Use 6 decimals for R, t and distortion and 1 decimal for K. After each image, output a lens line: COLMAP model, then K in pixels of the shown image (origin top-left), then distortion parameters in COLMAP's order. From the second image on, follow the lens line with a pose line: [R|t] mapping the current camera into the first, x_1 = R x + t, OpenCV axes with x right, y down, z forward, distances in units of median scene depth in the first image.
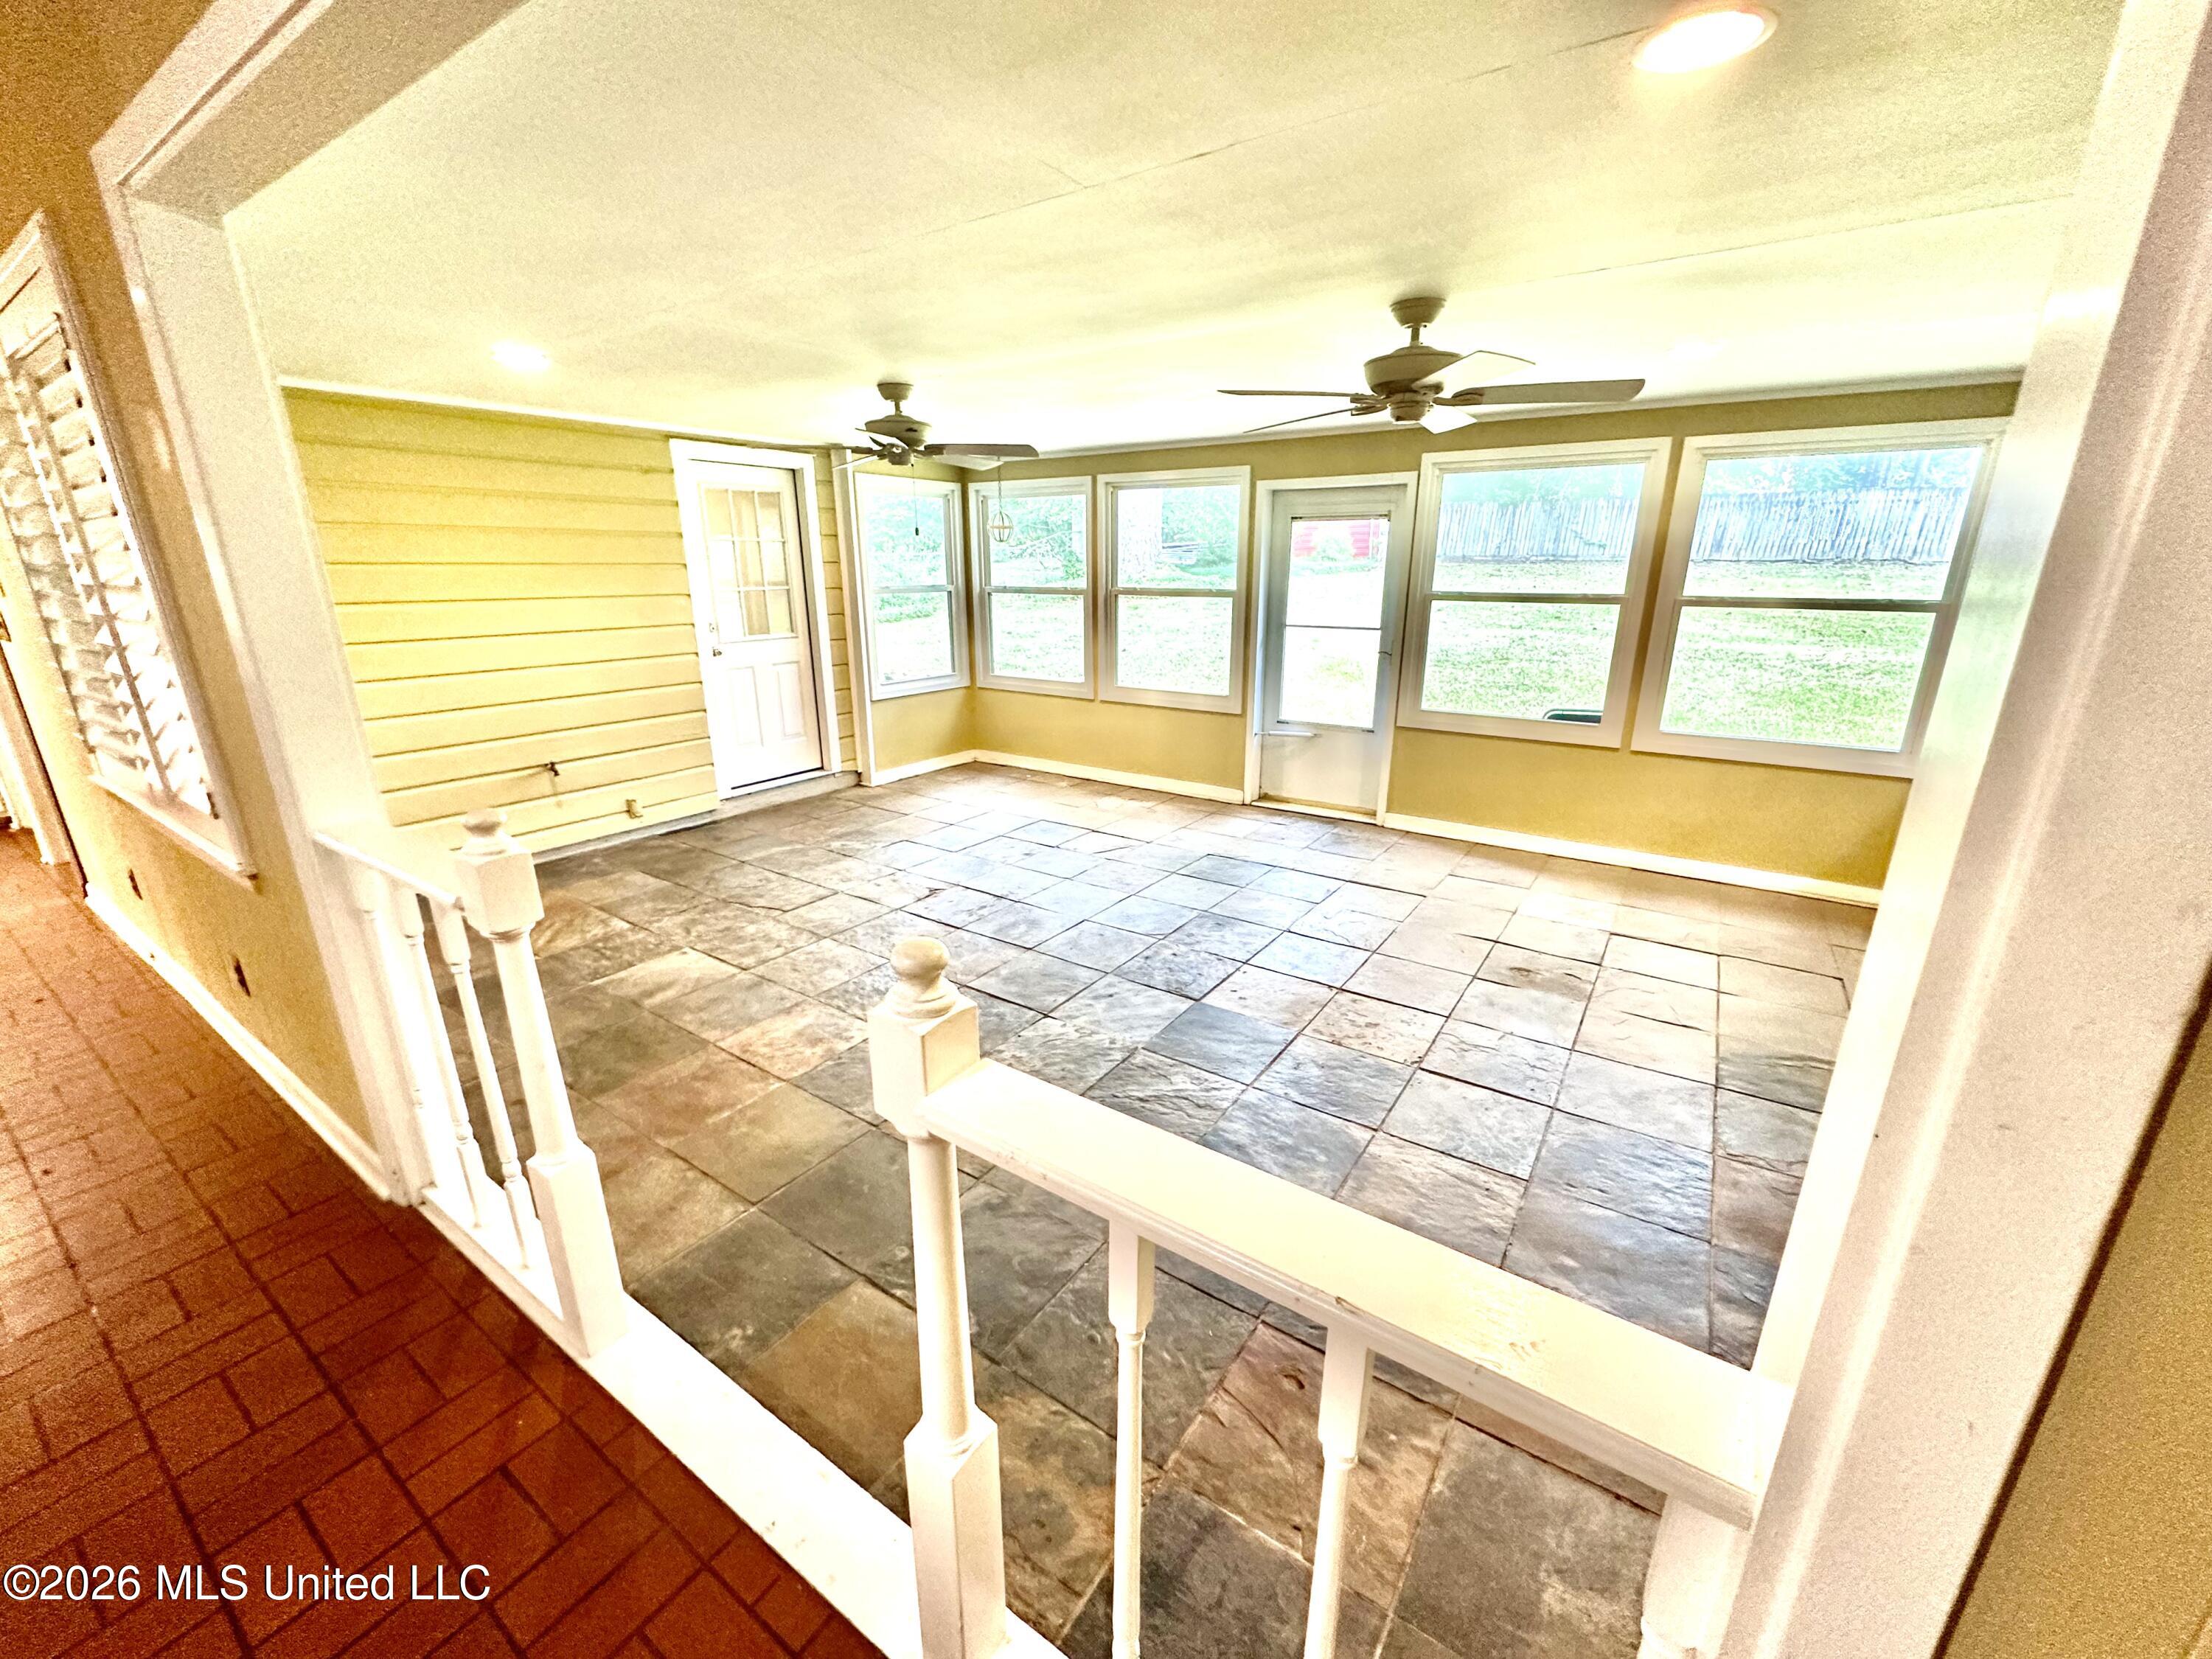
lens RADIAL K [[882.2, 0, 1106.0], [0, 882.2, 833.2], [0, 0, 1]] dist [0.001028, 0.000076]
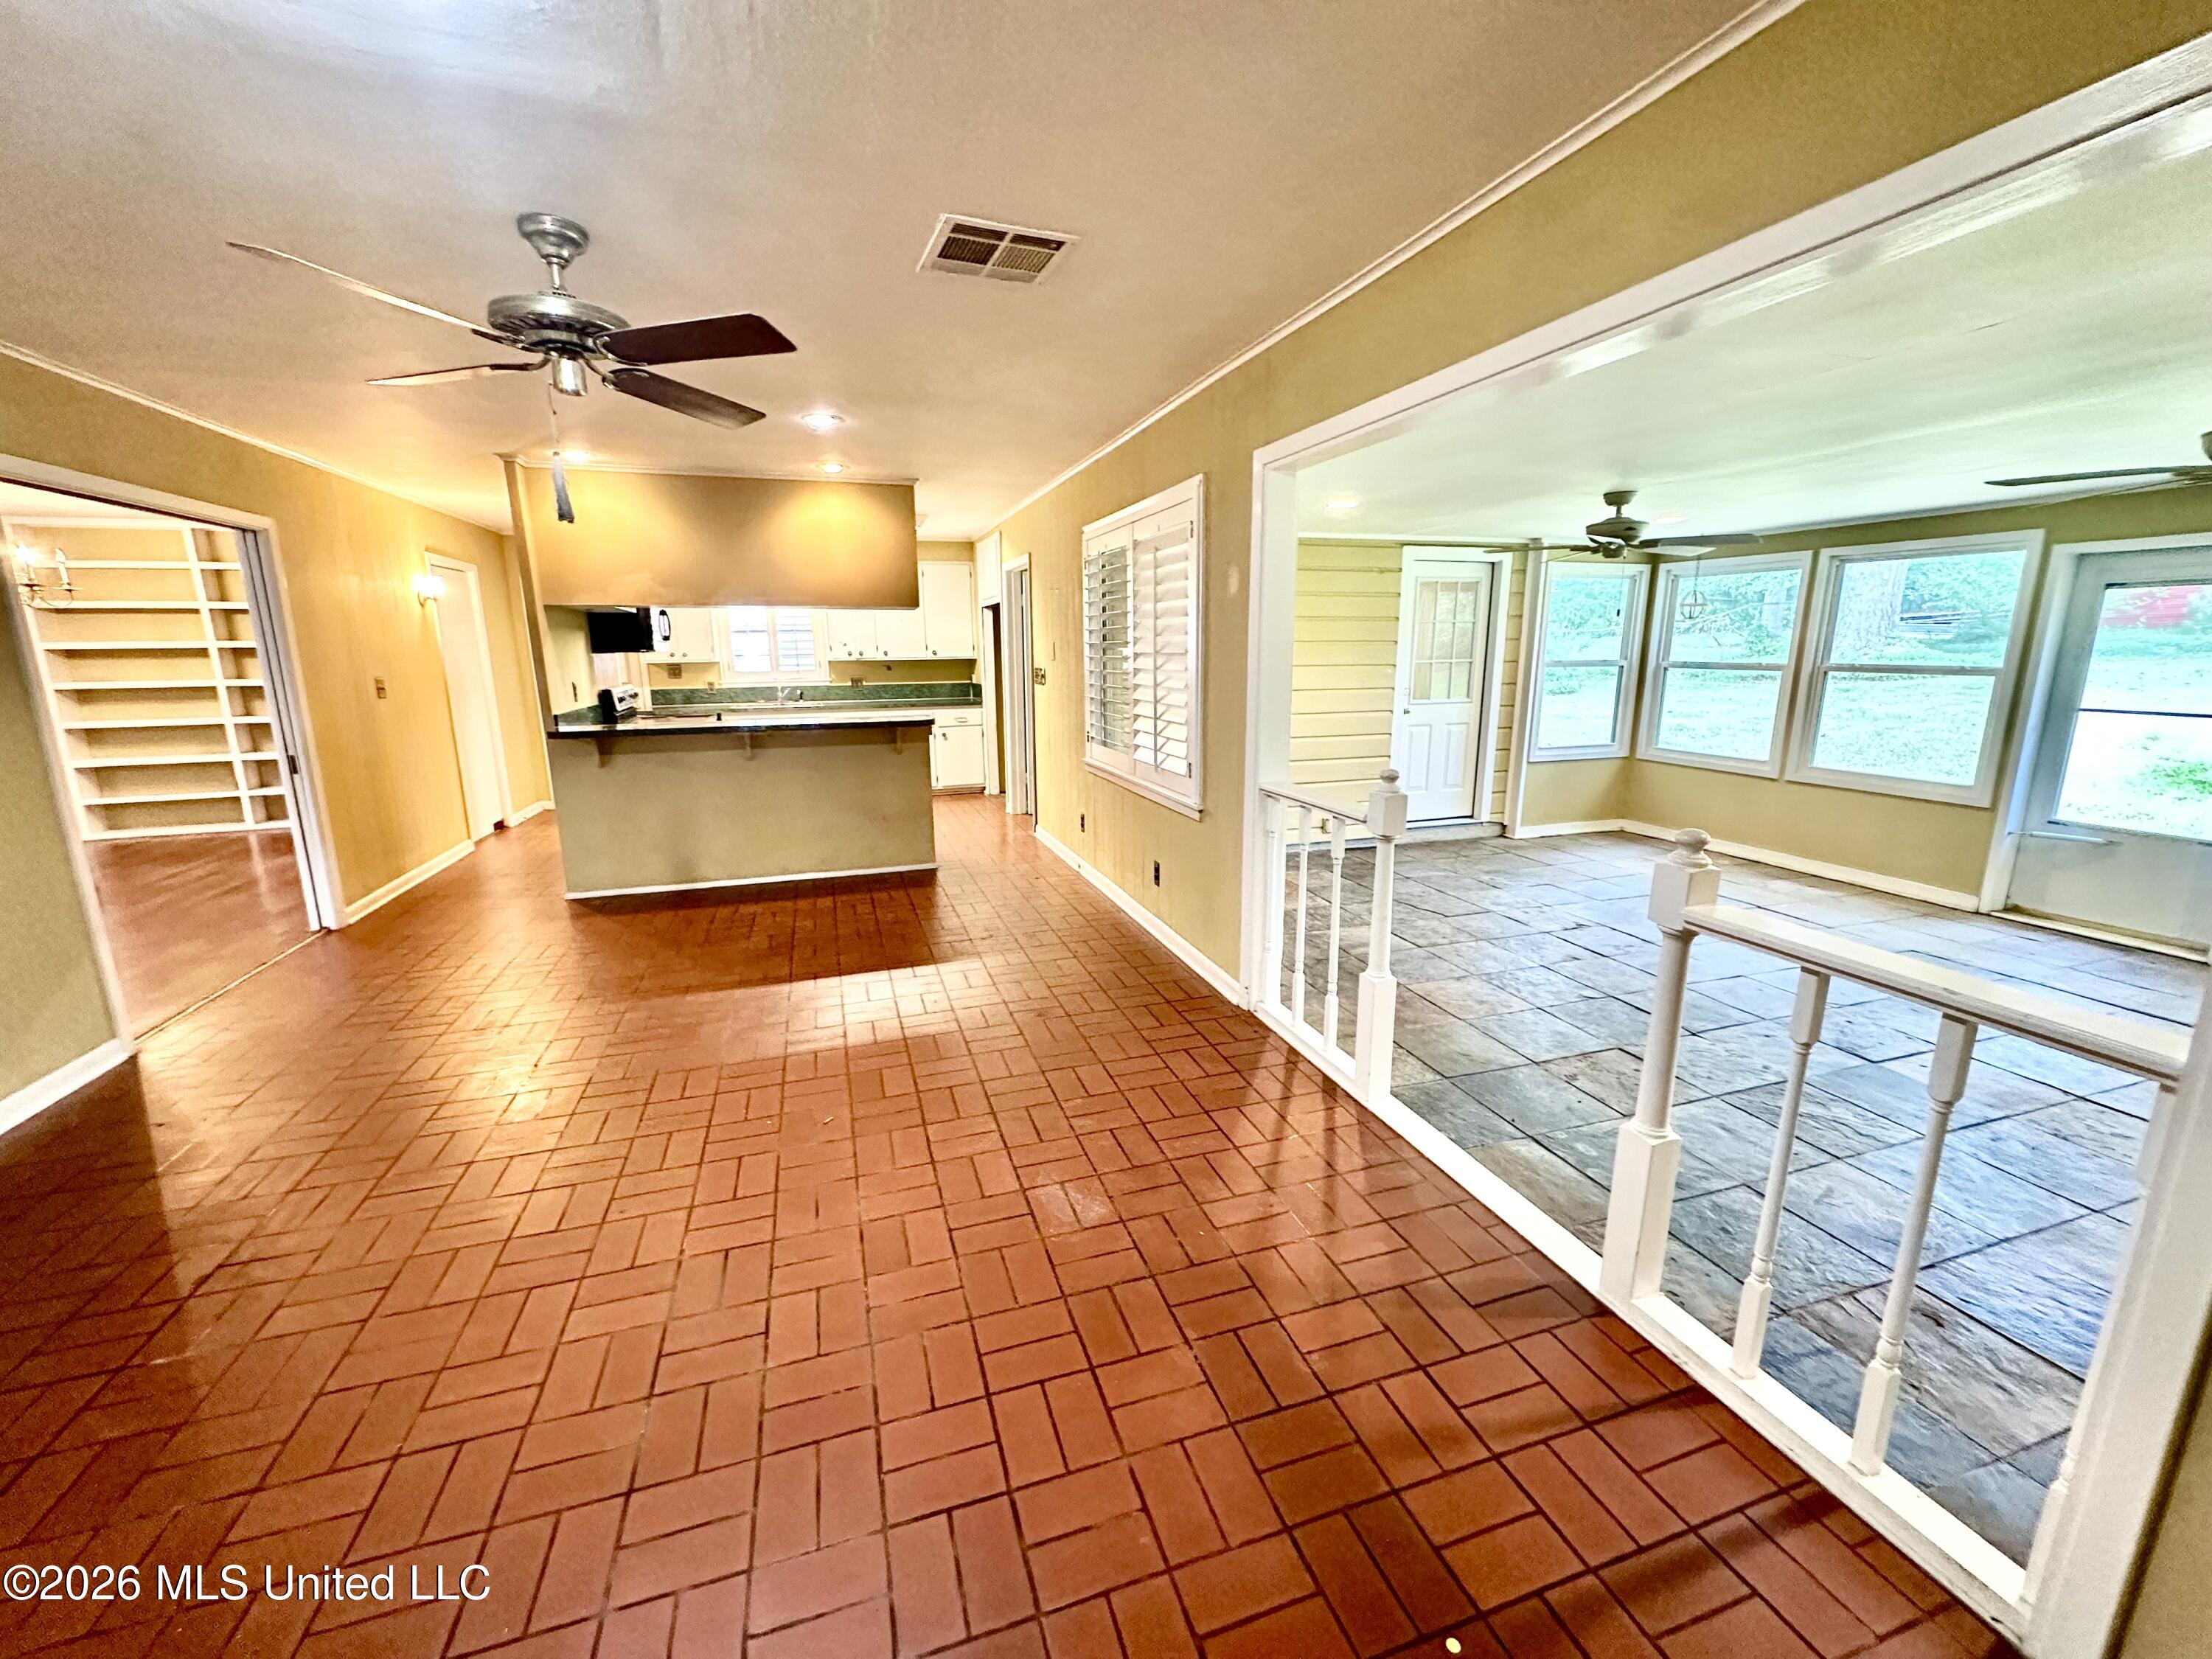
lens RADIAL K [[882.2, 0, 1110.9], [0, 882.2, 831.4], [0, 0, 1]] dist [0.001028, 0.000076]
pose [[0.792322, 0.125704, -0.597012, -0.010065], [-0.175098, 0.984230, -0.025146, 0.061482], [0.584436, 0.124459, 0.801838, -0.201955]]
